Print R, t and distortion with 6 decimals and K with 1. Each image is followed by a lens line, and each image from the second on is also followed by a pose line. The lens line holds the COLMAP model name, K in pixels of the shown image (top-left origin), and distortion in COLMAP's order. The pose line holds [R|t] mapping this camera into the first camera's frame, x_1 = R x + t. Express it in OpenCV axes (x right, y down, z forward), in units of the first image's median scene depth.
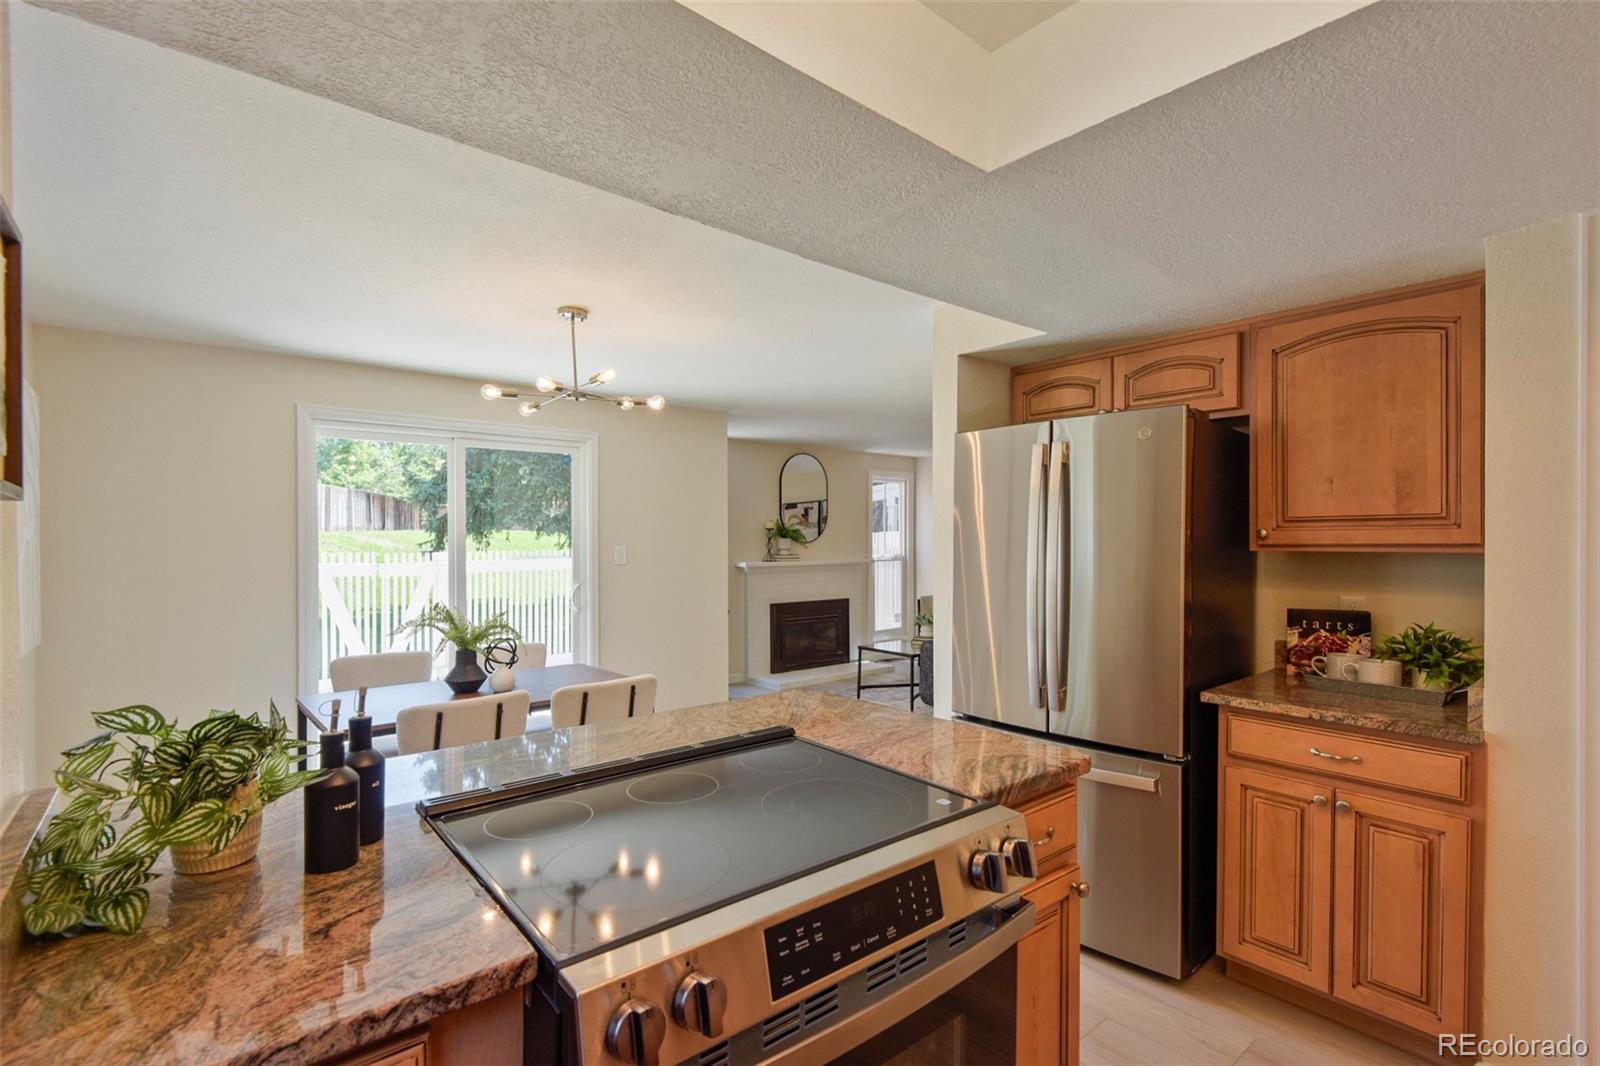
lens RADIAL K [[741.1, 0, 825.4], [0, 741.1, 538.2], [0, 0, 1]] dist [0.036819, -0.013389]
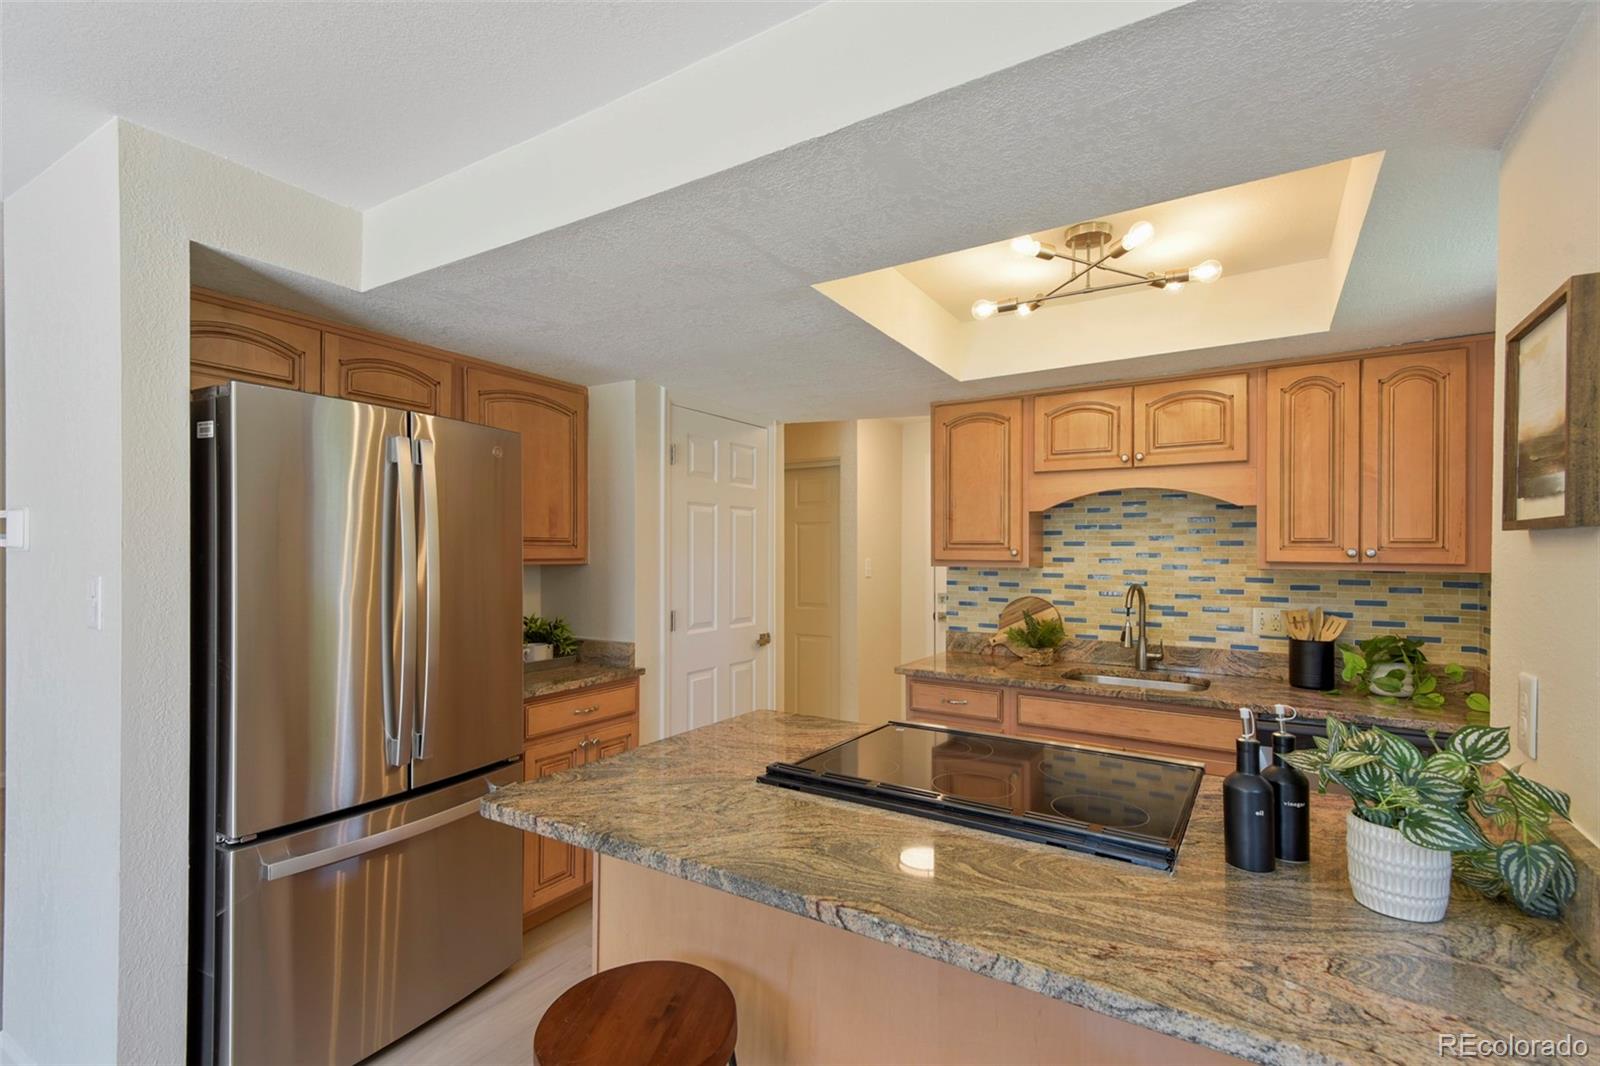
lens RADIAL K [[741.1, 0, 797.8], [0, 741.1, 553.2], [0, 0, 1]] dist [0.036819, -0.013389]
pose [[-0.287217, 0.003943, 0.957857, -0.807021], [-0.005285, 0.999970, -0.005701, 0.003126], [-0.957851, -0.006700, -0.287188, 1.079378]]
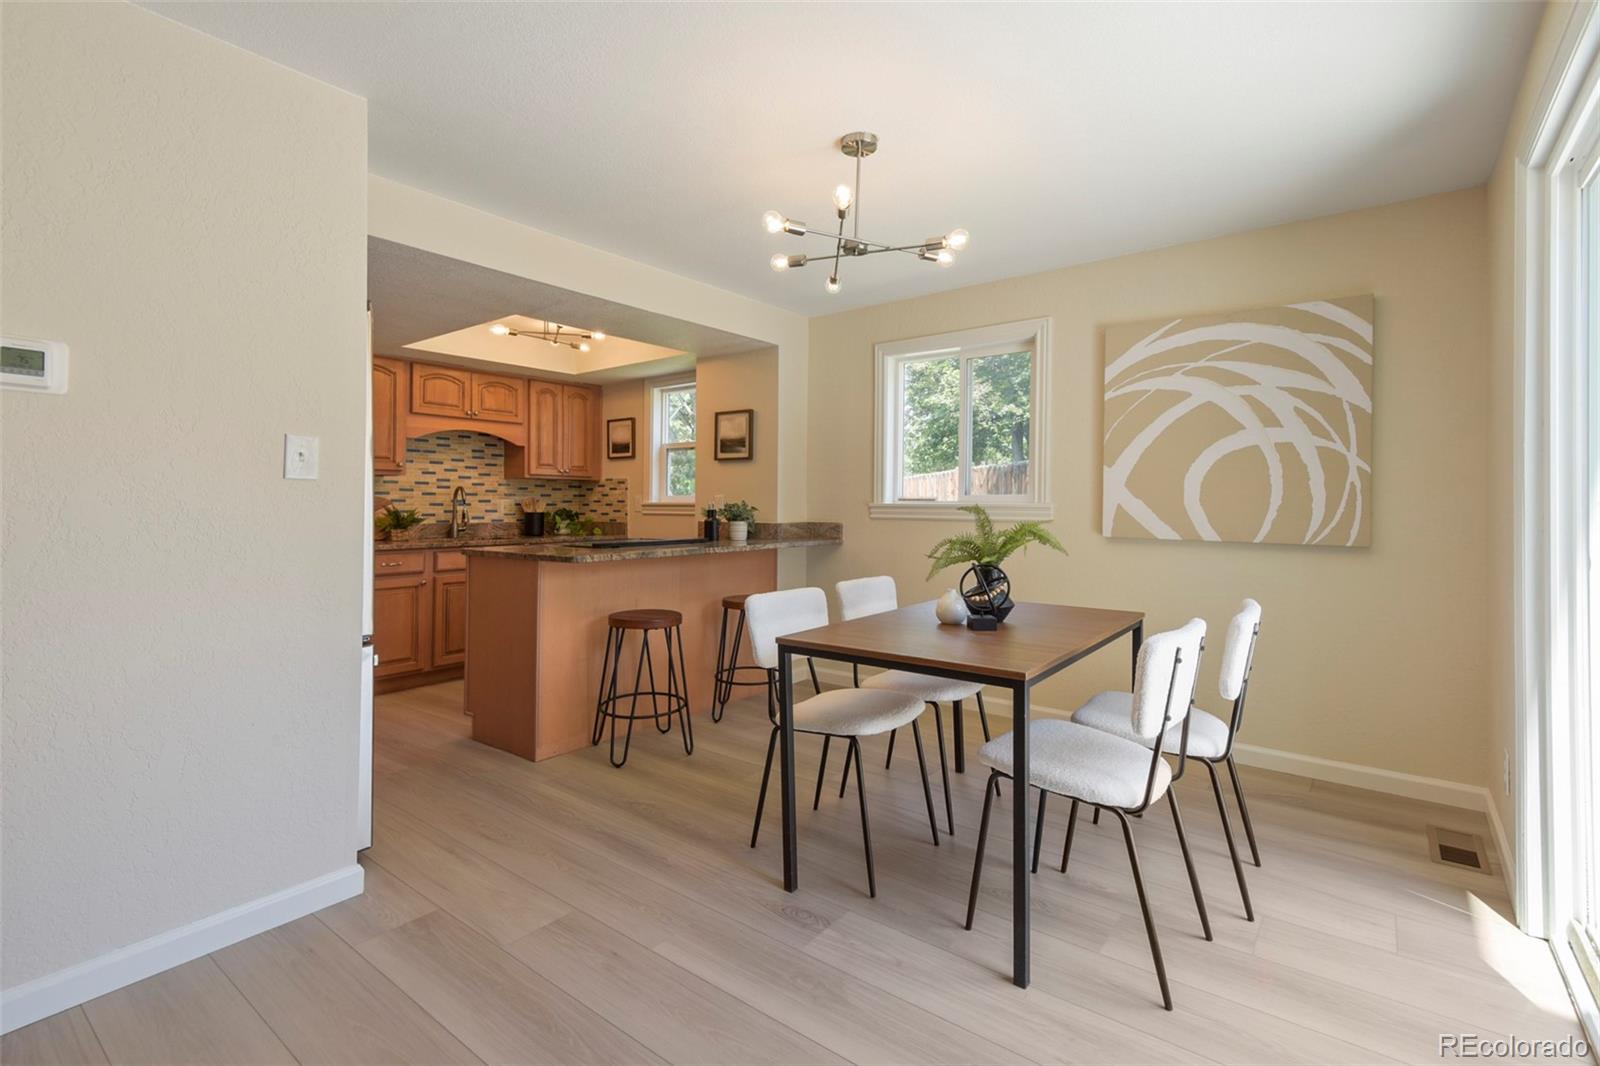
lens RADIAL K [[741.1, 0, 798.2], [0, 741.1, 490.8], [0, 0, 1]] dist [0.036819, -0.013389]
pose [[-0.983141, -0.001805, -0.182838, -0.206535], [0.002122, 0.999771, -0.021276, 0.131272], [0.182835, -0.021305, -0.982913, 2.793013]]
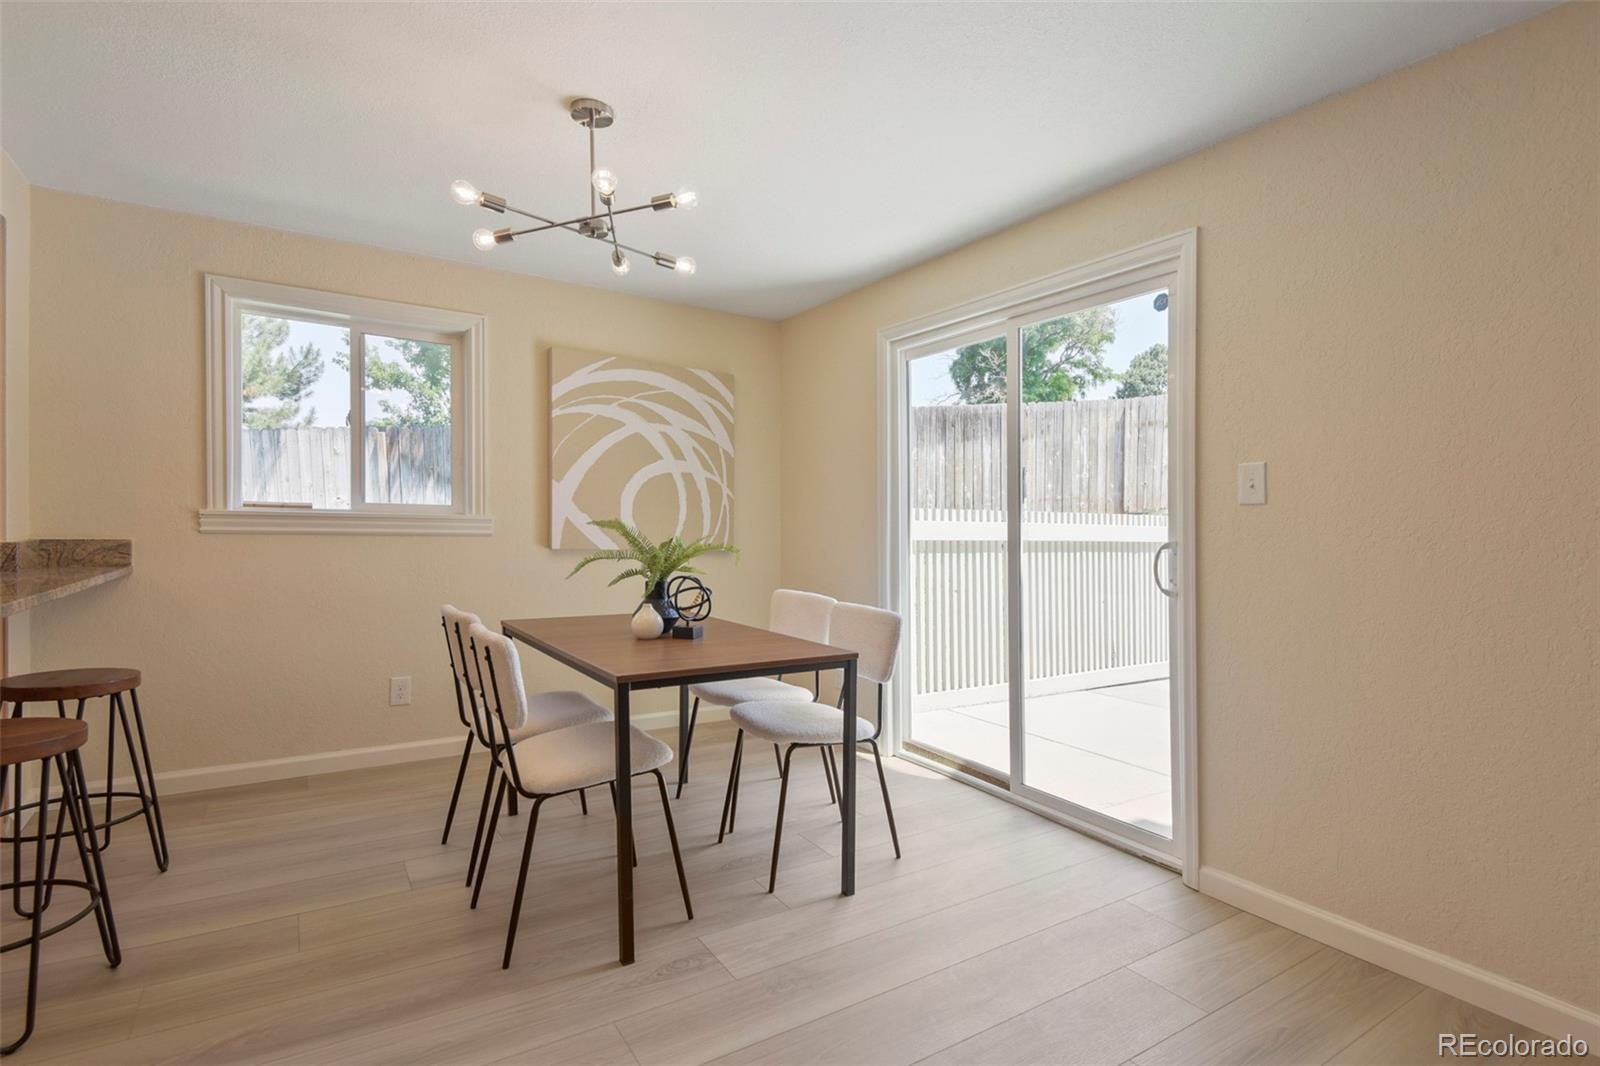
lens RADIAL K [[790.0, 0, 797.6], [0, 790.0, 506.5], [0, 0, 1]] dist [0.013542, -0.001093]
pose [[-0.152954, -0.021963, -0.987989, 0.576540], [-0.015412, 0.999684, -0.019837, 0.128826], [0.988113, 0.012192, -0.153244, 2.070505]]
